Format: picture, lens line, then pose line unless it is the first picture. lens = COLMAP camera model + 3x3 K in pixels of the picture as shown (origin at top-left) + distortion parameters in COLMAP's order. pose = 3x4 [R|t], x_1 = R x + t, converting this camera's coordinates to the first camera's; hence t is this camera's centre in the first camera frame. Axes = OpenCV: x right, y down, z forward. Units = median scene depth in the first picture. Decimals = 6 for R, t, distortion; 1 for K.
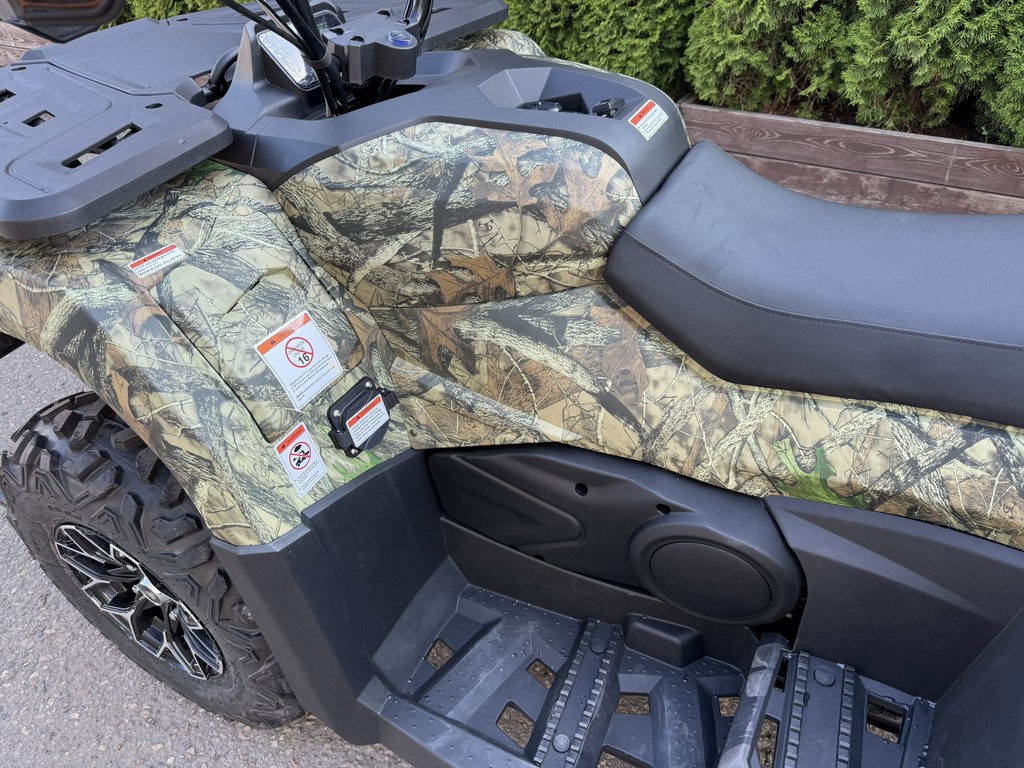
lens RADIAL K [[721.9, 0, 499.7], [0, 721.9, 389.9], [0, 0, 1]] dist [0.037974, -0.055570]
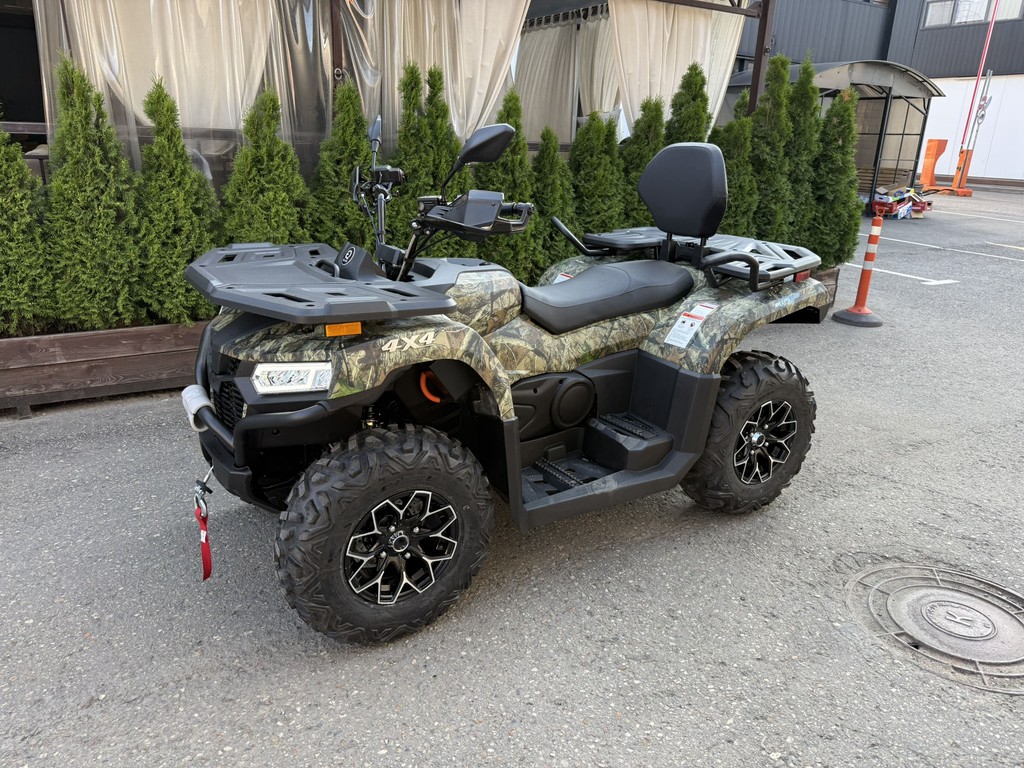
lens RADIAL K [[721.9, 0, 504.4], [0, 721.9, 380.4], [0, 0, 1]] dist [0.037974, -0.055570]
pose [[0.486735, -0.220048, 0.845380, -2.405995], [0.489854, 0.870032, -0.055573, 0.215487], [-0.723279, 0.441162, 0.531266, -0.392440]]
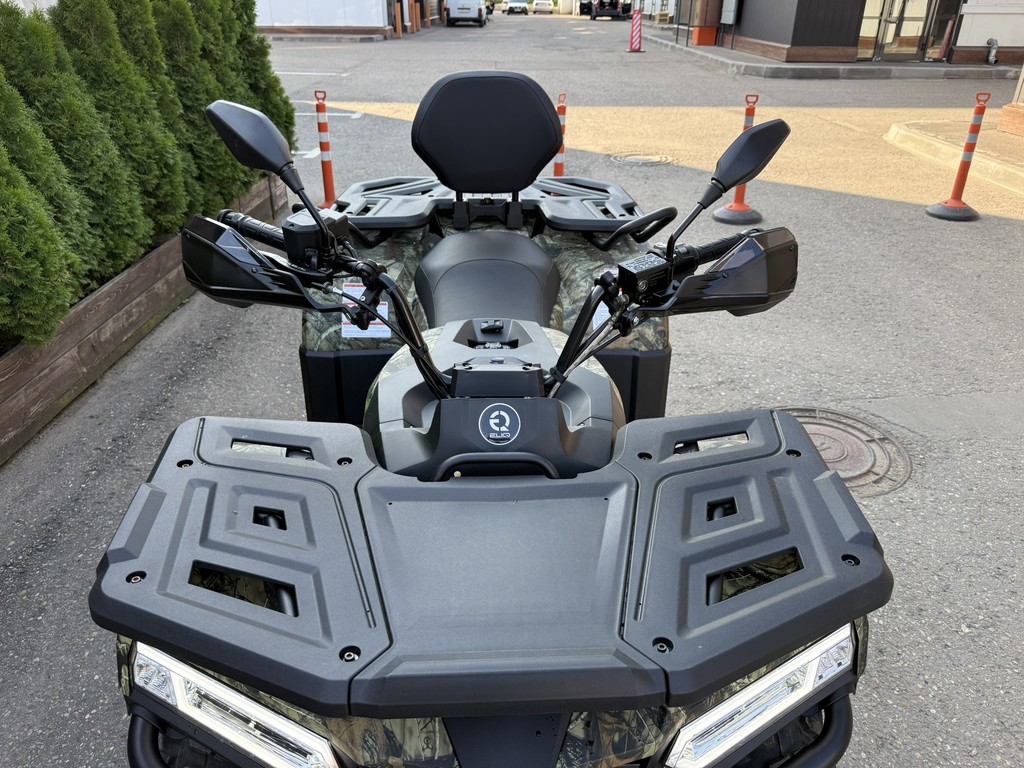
lens RADIAL K [[721.9, 0, 514.7], [0, 721.9, 383.9], [0, 0, 1]] dist [0.037974, -0.055570]
pose [[-0.507194, -0.369601, 0.778556, -1.344464], [0.542220, 0.565331, 0.621609, -1.413473], [-0.669889, 0.737425, -0.086327, 1.244600]]
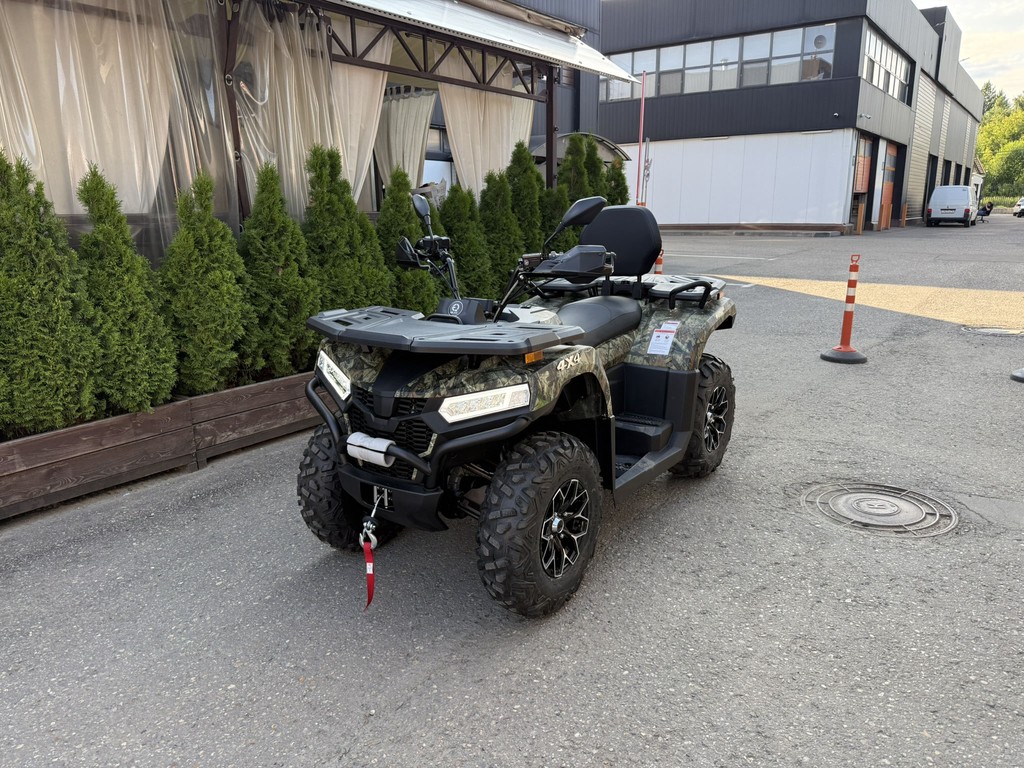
lens RADIAL K [[721.9, 0, 512.8], [0, 721.9, 382.2], [0, 0, 1]] dist [0.037974, -0.055570]
pose [[0.099289, -0.192470, 0.976267, -3.494877], [0.615427, 0.782836, 0.091745, -0.479053], [-0.781915, 0.591712, 0.196178, 0.580228]]
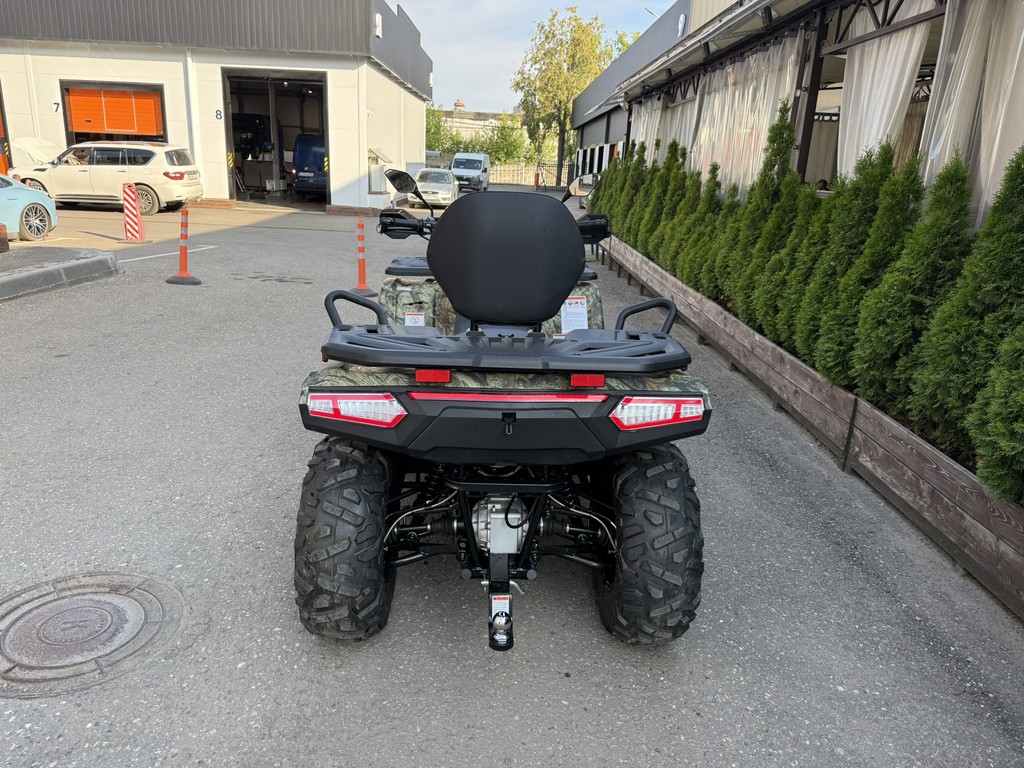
lens RADIAL K [[721.9, 0, 511.3], [0, 721.9, 387.3], [0, 0, 1]] dist [0.037974, -0.055570]
pose [[0.511366, 0.313922, -0.799974, 3.185994], [-0.578895, 0.813825, -0.050689, 0.137673], [0.635126, 0.489022, 0.597890, -0.803236]]
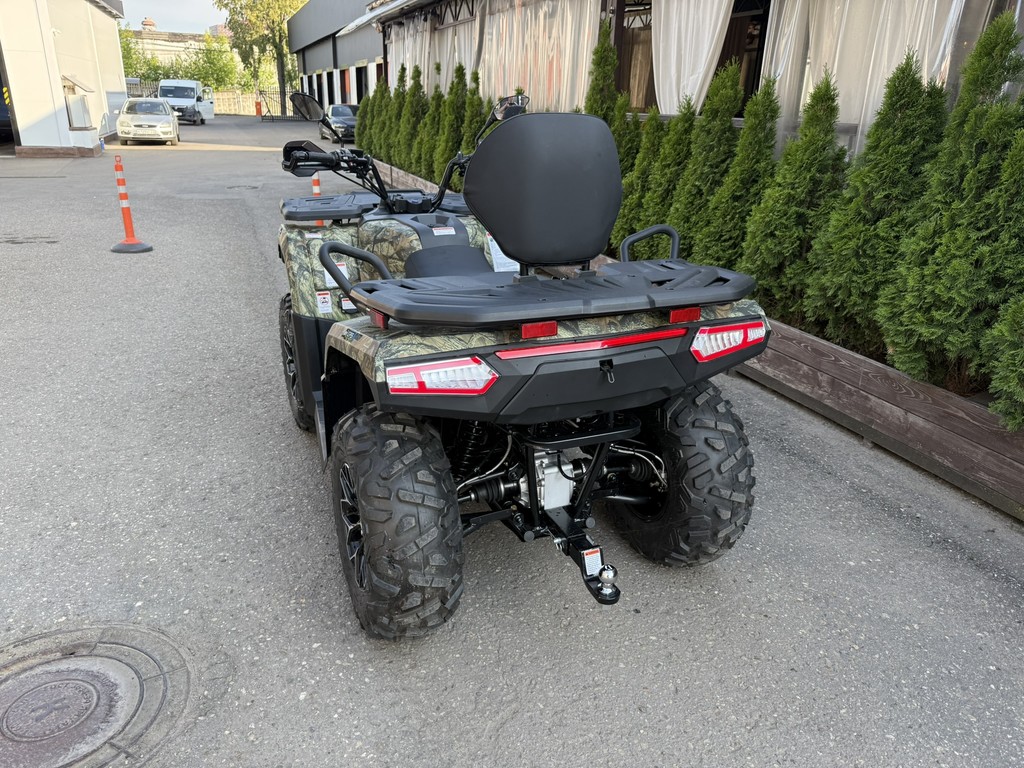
lens RADIAL K [[721.9, 0, 521.3], [0, 721.9, 391.5], [0, 0, 1]] dist [0.037974, -0.055570]
pose [[0.789023, 0.288014, -0.542669, 2.403329], [-0.427442, 0.891818, -0.148167, 0.578932], [0.441288, 0.348867, 0.826775, -1.225899]]
